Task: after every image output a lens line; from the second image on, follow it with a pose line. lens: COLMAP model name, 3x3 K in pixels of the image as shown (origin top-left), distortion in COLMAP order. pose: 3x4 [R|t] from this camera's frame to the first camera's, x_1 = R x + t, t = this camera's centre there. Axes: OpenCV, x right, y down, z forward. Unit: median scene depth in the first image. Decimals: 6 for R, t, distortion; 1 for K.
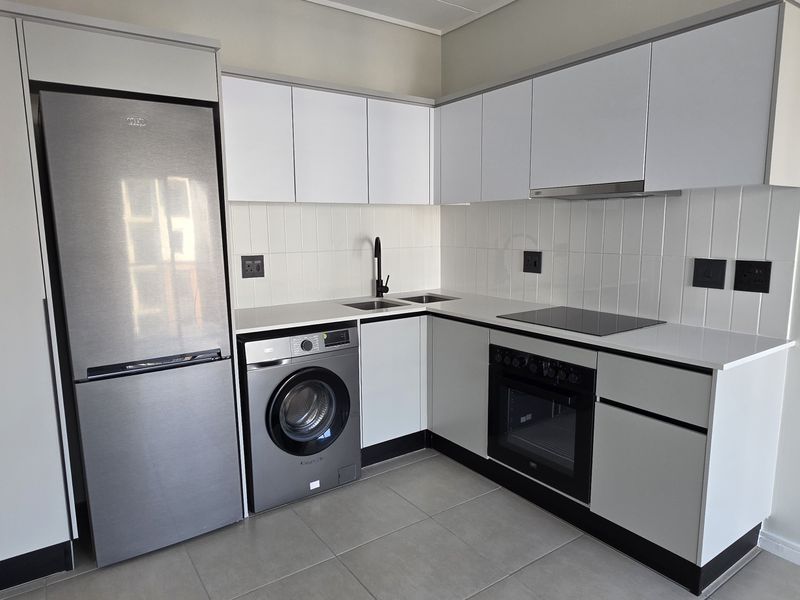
lens RADIAL K [[513.5, 0, 401.2], [0, 513.5, 303.8], [0, 0, 1]] dist [-0.003670, -0.004245]
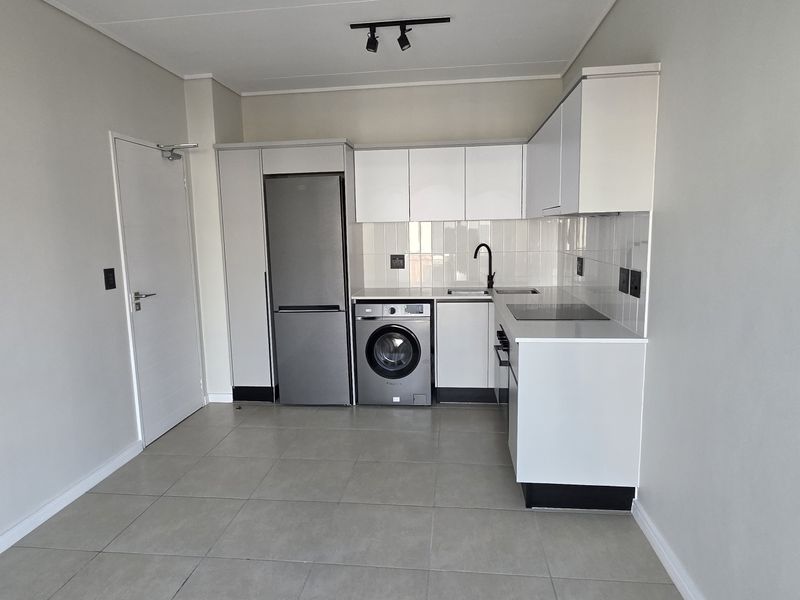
lens RADIAL K [[513.5, 0, 401.2], [0, 513.5, 303.8], [0, 0, 1]] dist [-0.003670, -0.004245]
pose [[0.750362, 0.089678, -0.654915, 0.925641], [-0.086481, 0.995557, 0.037238, -0.003902], [0.655345, 0.028696, 0.754784, -0.218573]]
